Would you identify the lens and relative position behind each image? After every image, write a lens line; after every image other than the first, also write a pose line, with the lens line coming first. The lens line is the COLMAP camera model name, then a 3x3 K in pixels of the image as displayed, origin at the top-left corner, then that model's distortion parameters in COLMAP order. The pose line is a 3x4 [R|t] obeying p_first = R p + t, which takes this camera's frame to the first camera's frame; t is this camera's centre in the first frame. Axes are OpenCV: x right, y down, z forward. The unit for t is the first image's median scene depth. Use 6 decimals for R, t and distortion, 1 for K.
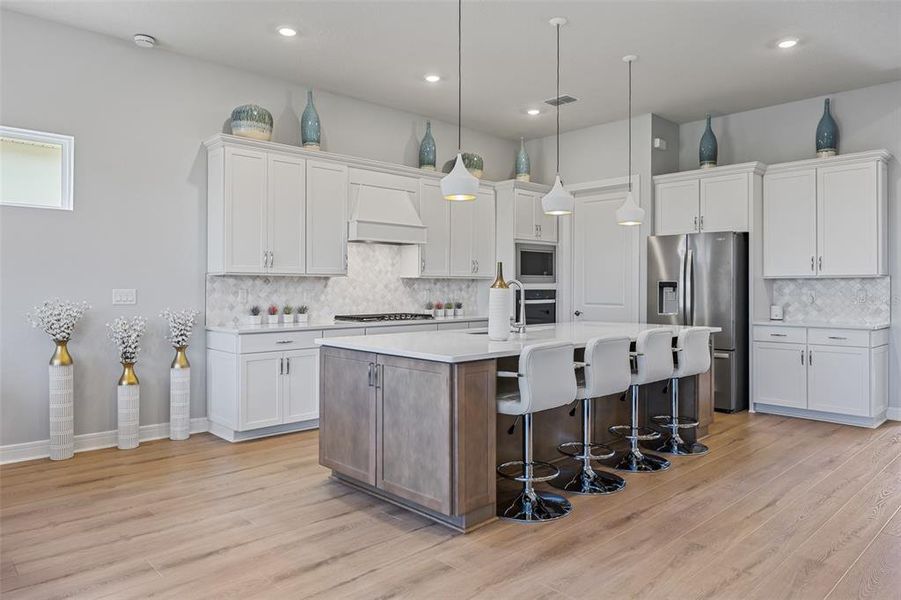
lens RADIAL K [[592.1, 0, 450.3], [0, 592.1, 288.4], [0, 0, 1]] dist [-0.004976, -0.001468]
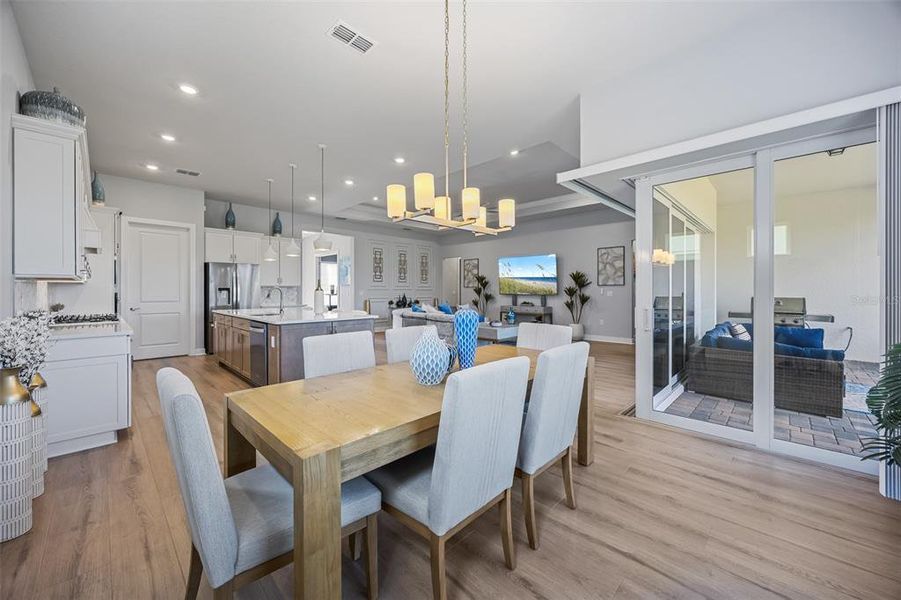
lens RADIAL K [[344.8, 0, 448.9], [0, 344.8, 294.0], [0, 0, 1]] dist [-0.002718, -0.000211]
pose [[-0.044280, -0.010749, 0.998961, -0.970502], [0.000851, 0.999941, 0.010797, -0.003741], [-0.999019, 0.001329, -0.044268, 0.439448]]
